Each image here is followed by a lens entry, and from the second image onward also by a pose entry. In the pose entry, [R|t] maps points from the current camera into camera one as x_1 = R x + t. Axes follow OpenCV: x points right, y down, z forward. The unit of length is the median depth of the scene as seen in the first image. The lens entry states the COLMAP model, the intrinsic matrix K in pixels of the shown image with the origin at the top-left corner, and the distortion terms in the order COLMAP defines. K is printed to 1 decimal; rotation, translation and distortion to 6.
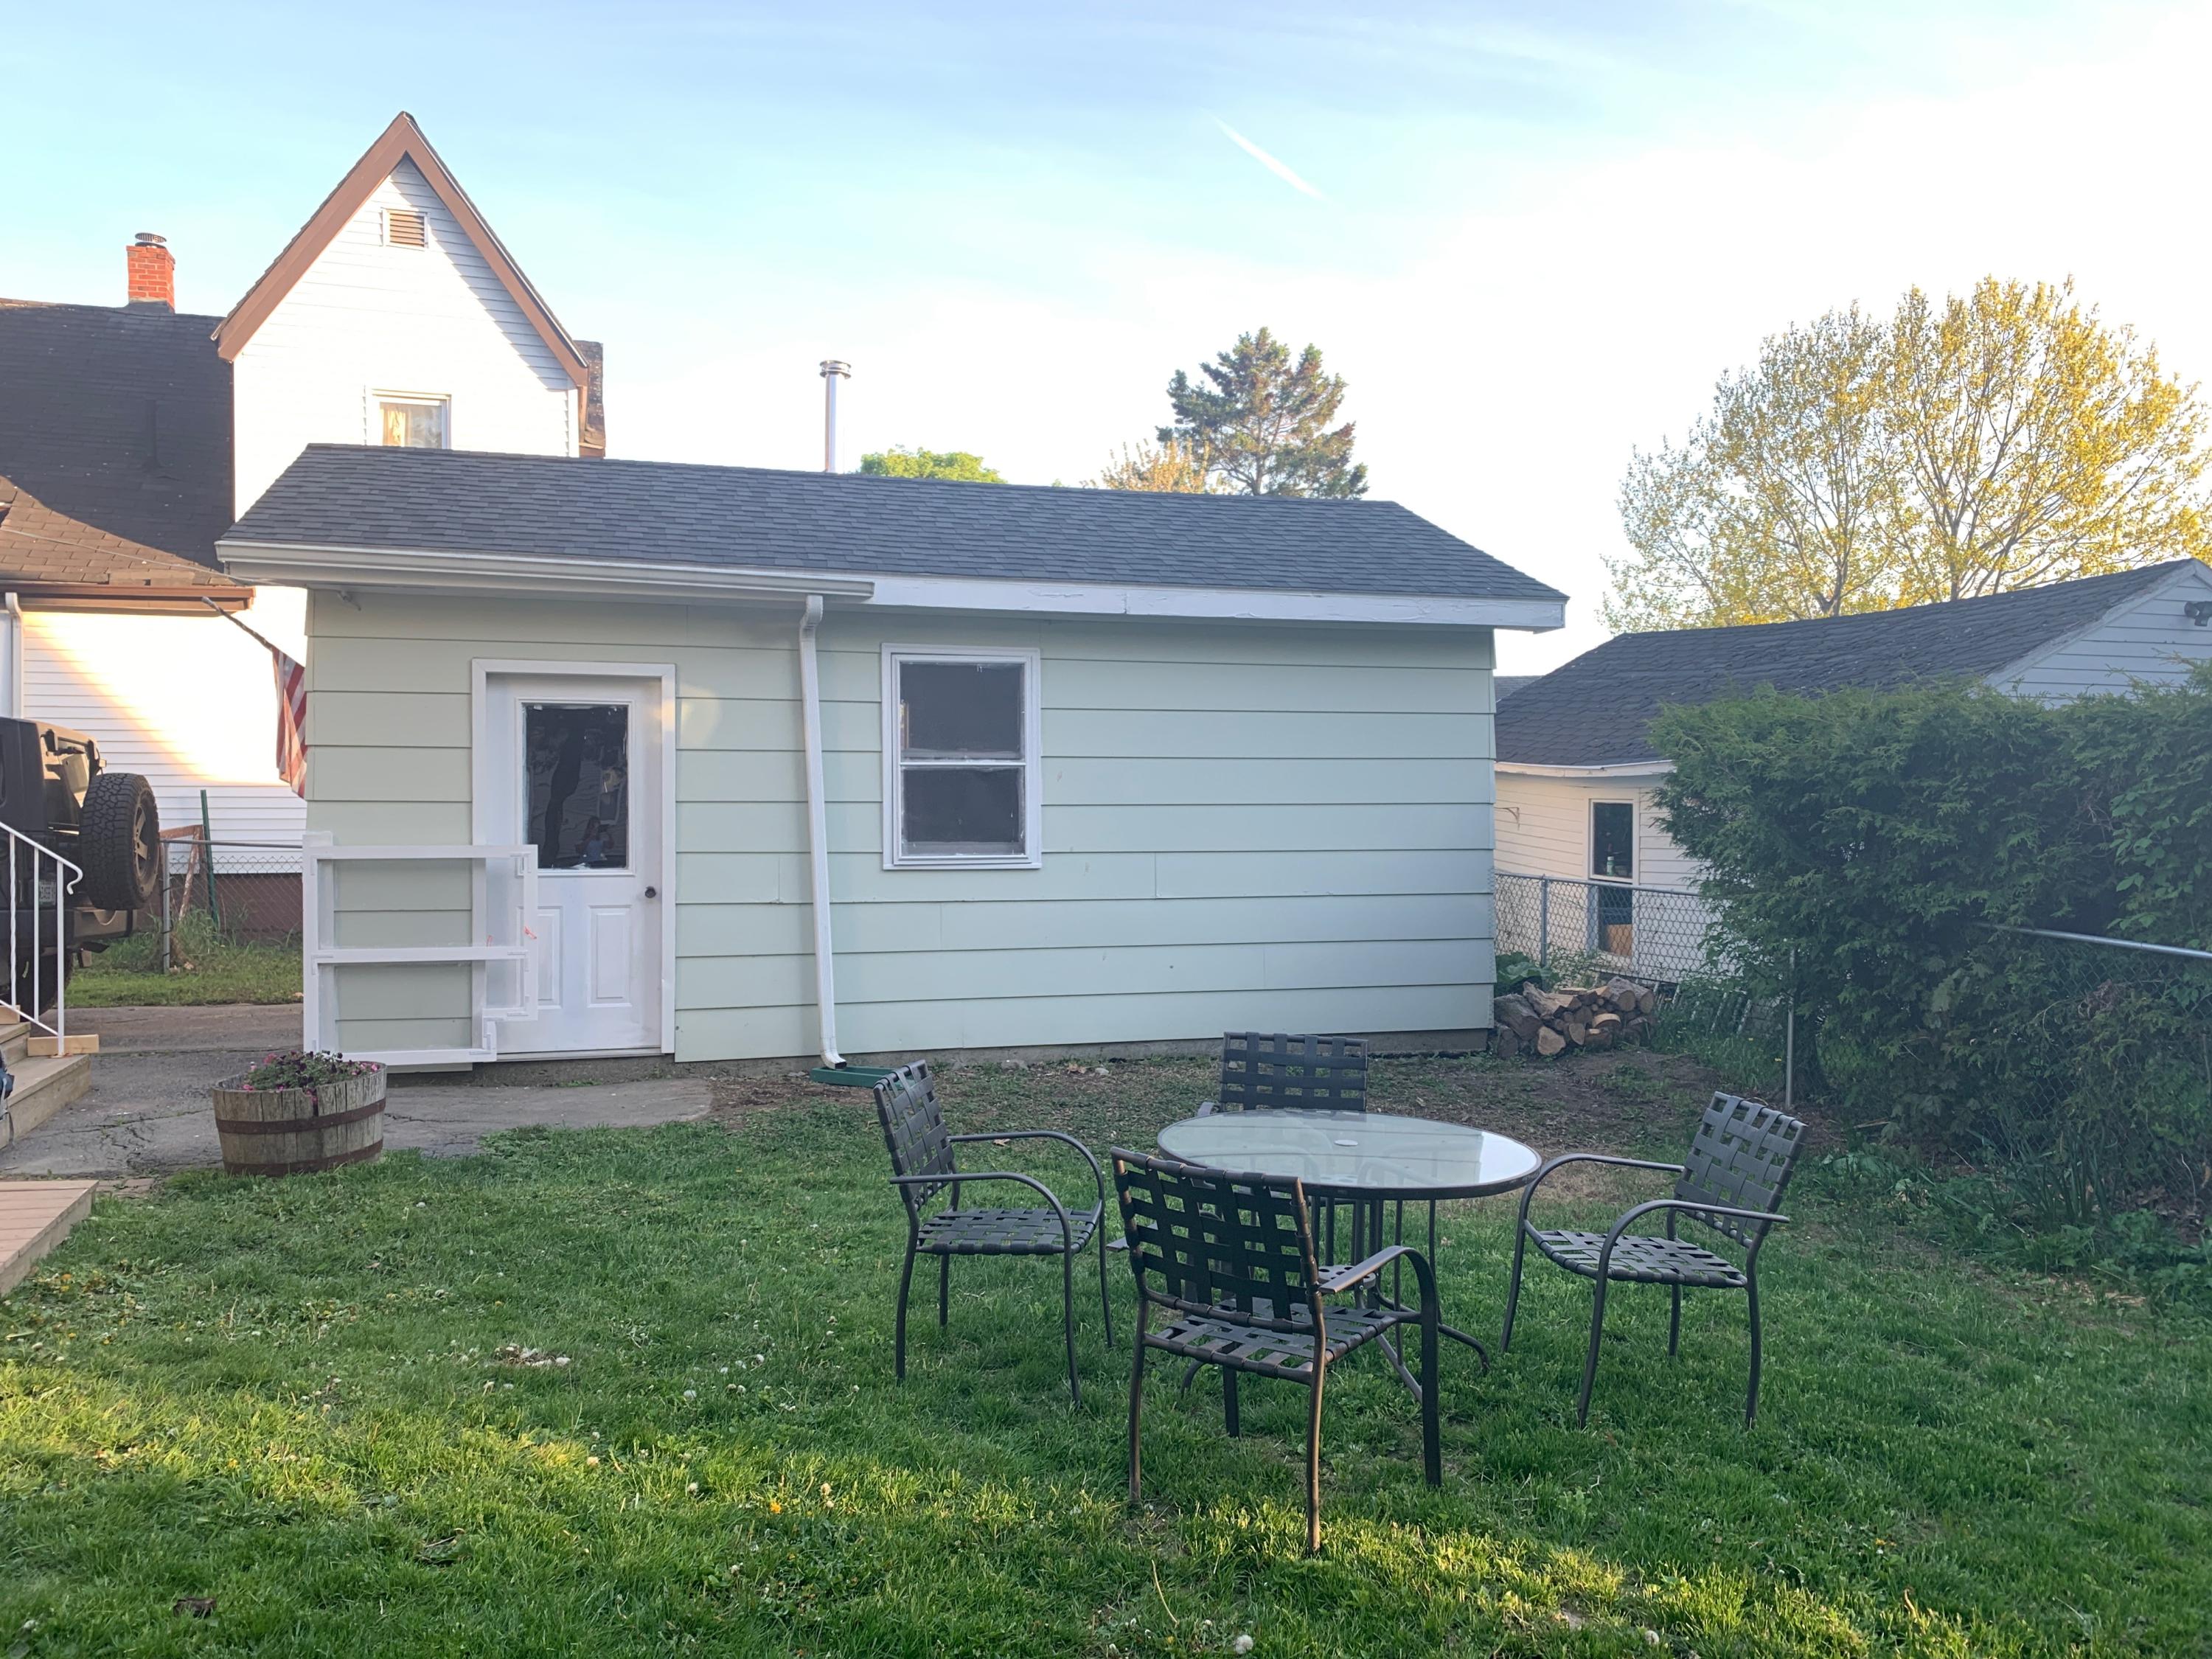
lens RADIAL K [[1694.1, 0, 1106.0], [0, 1694.1, 829.5], [0, 0, 1]] dist [0.034046, -0.065919]
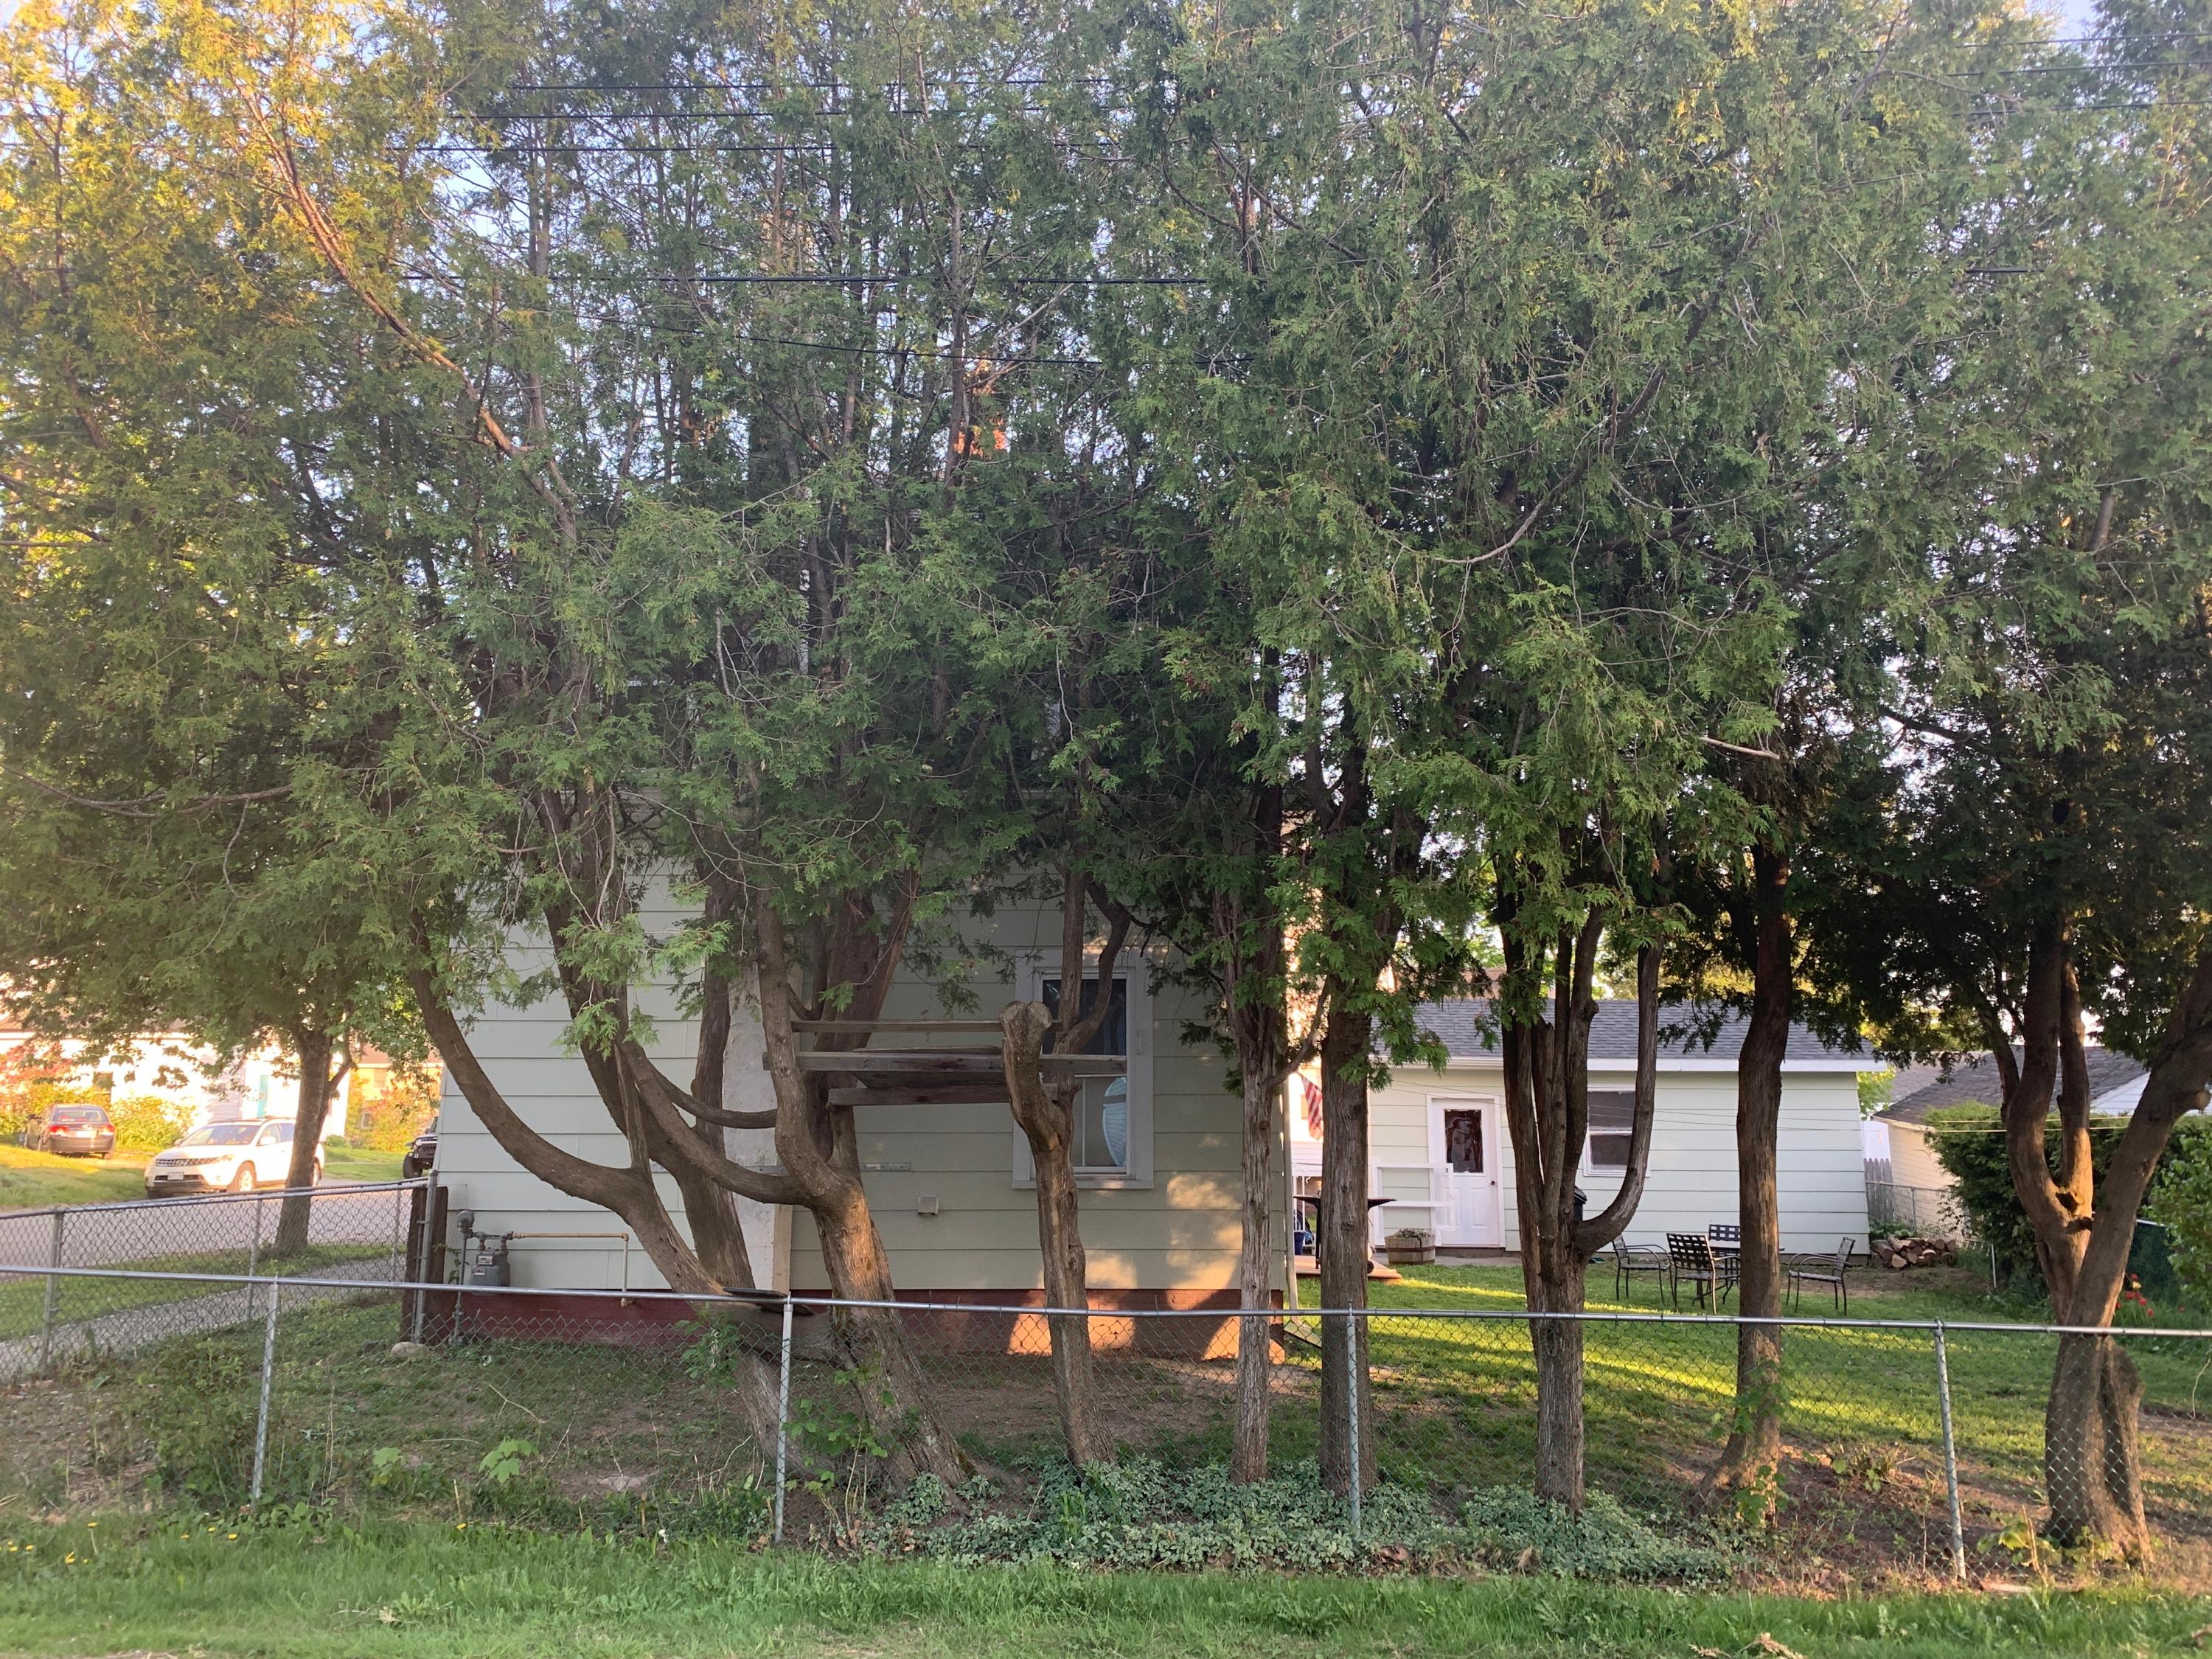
lens RADIAL K [[1694.1, 0, 1106.0], [0, 1694.1, 829.5], [0, 0, 1]] dist [0.034046, -0.065919]
pose [[0.942093, -0.053214, -0.331102, 0.064575], [-0.008840, 0.983046, -0.183145, -0.013074], [0.335234, 0.175467, 0.925651, -1.702958]]
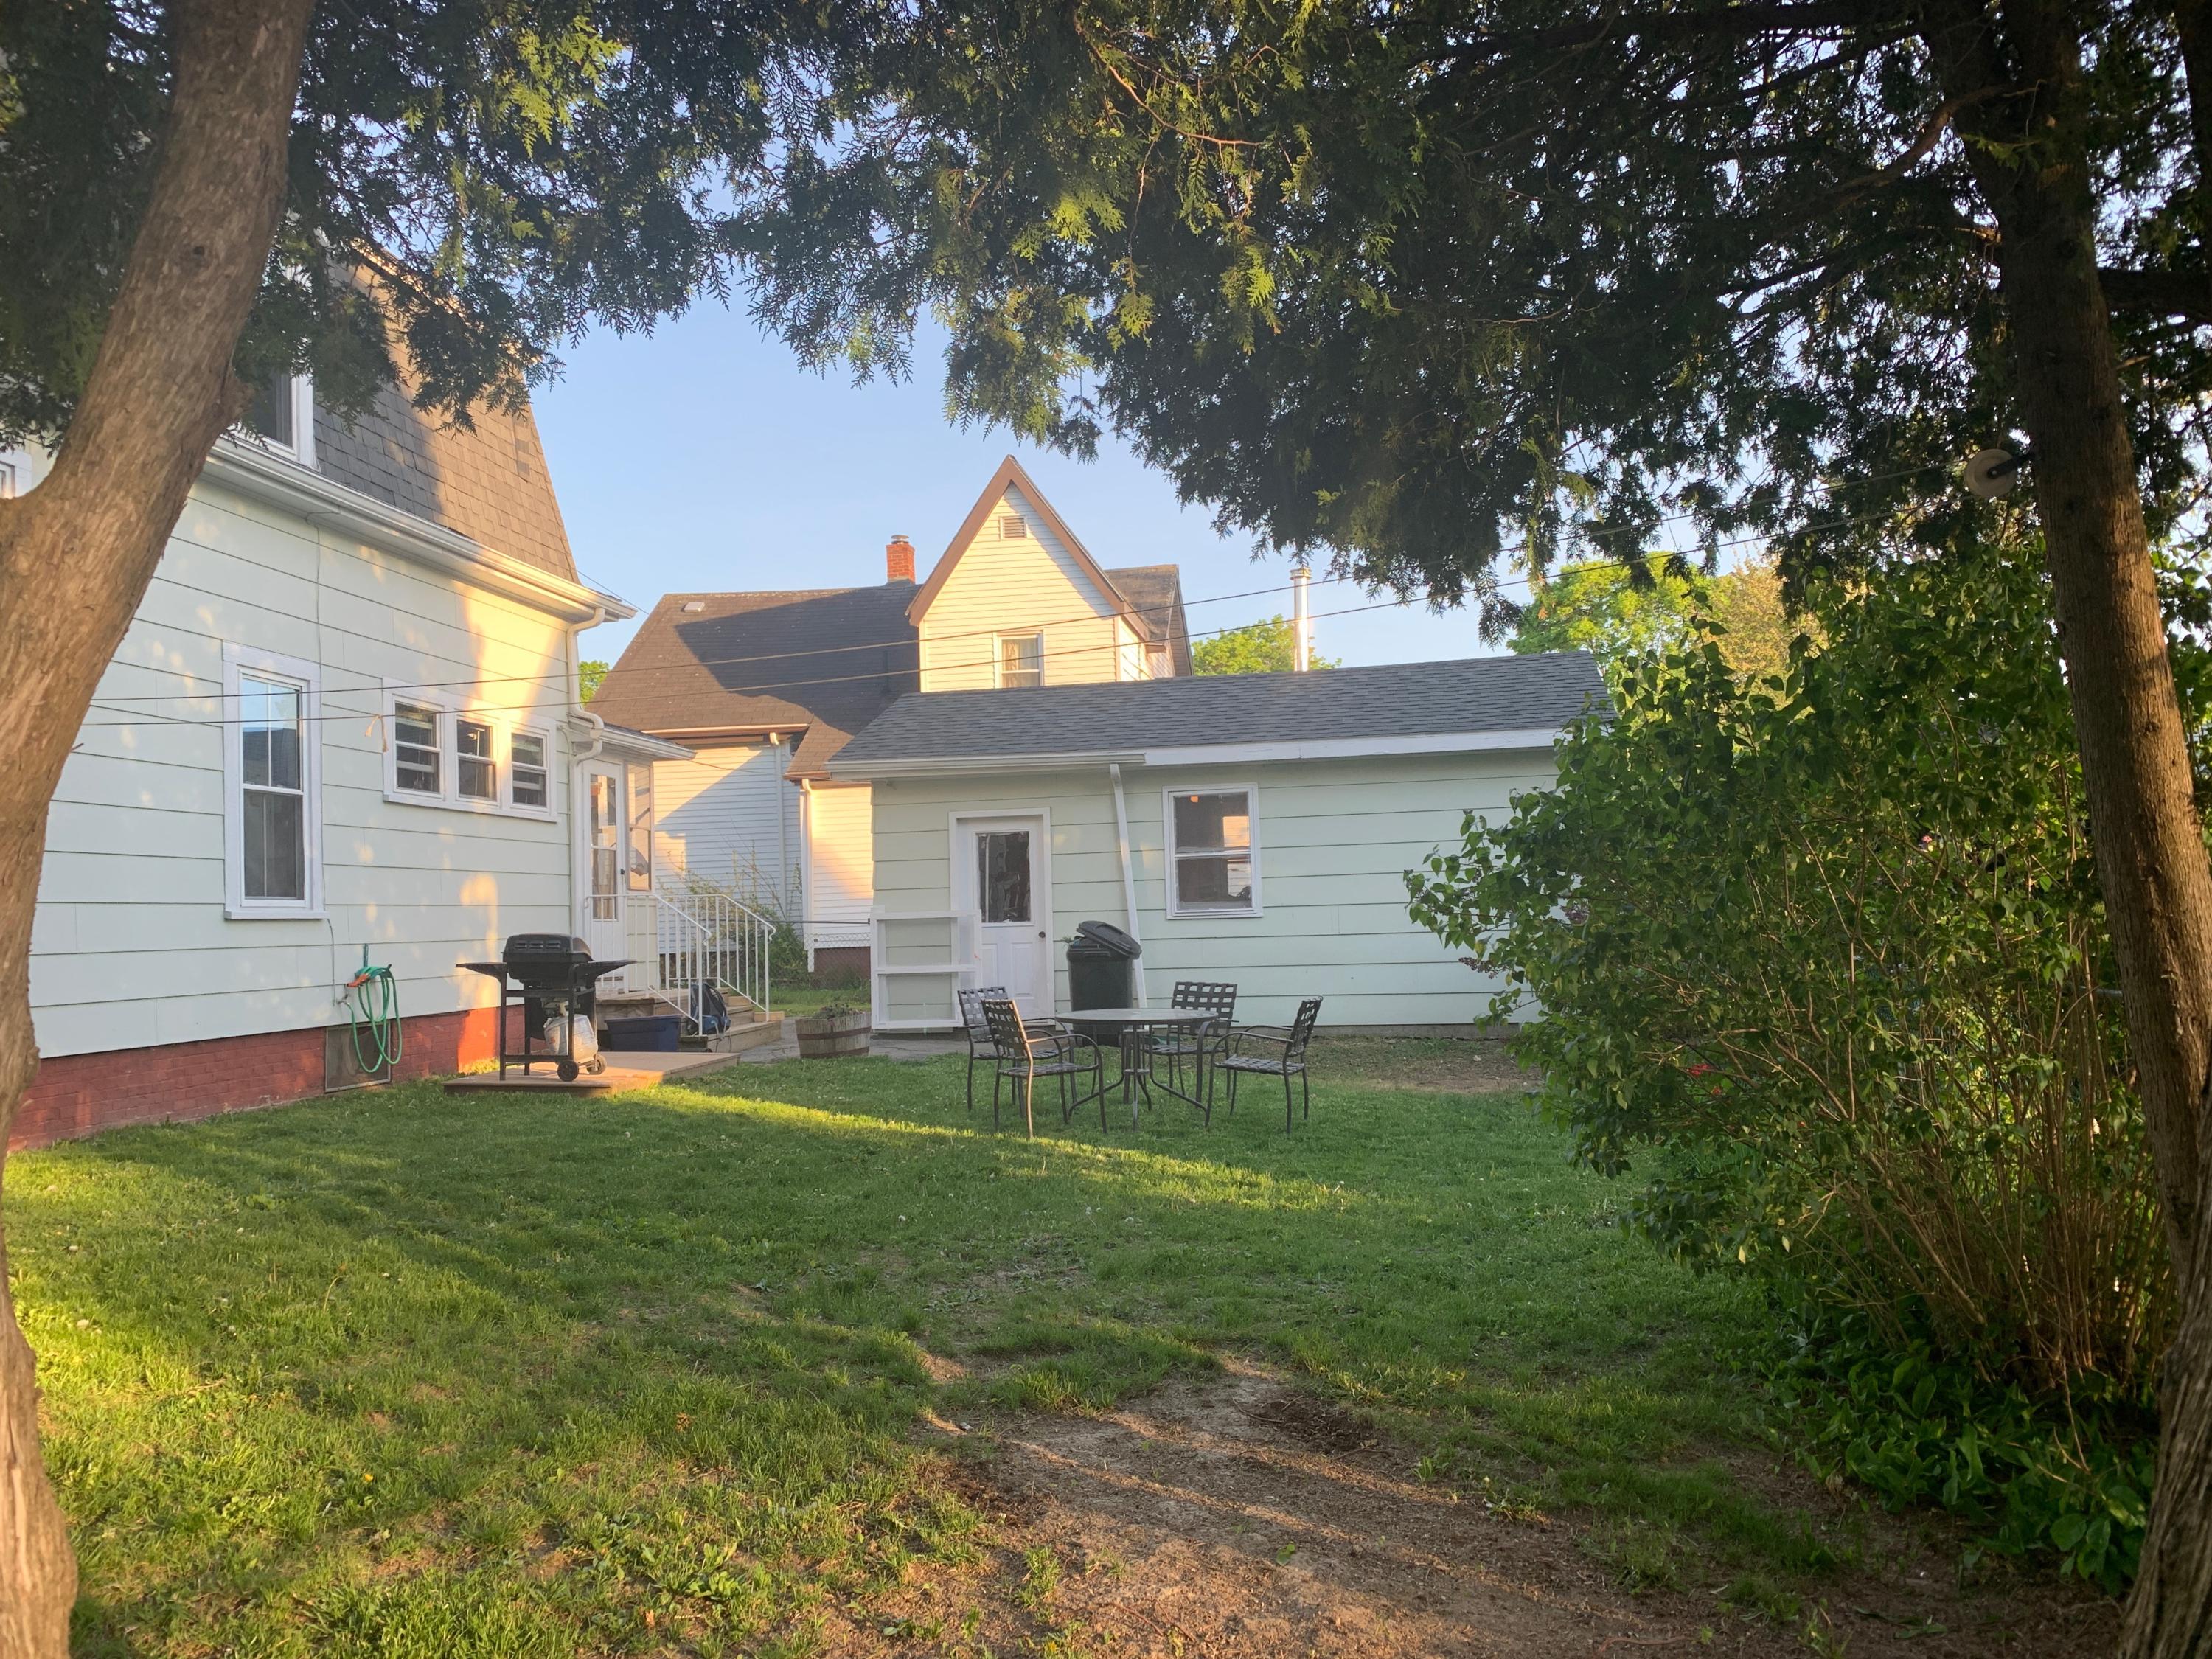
lens RADIAL K [[1694.1, 0, 1106.0], [0, 1694.1, 829.5], [0, 0, 1]] dist [0.034046, -0.065919]
pose [[0.884996, -0.056226, -0.462190, 0.619130], [0.030961, 0.997591, -0.062075, 0.039108], [0.464567, 0.040626, 0.884605, -0.551578]]
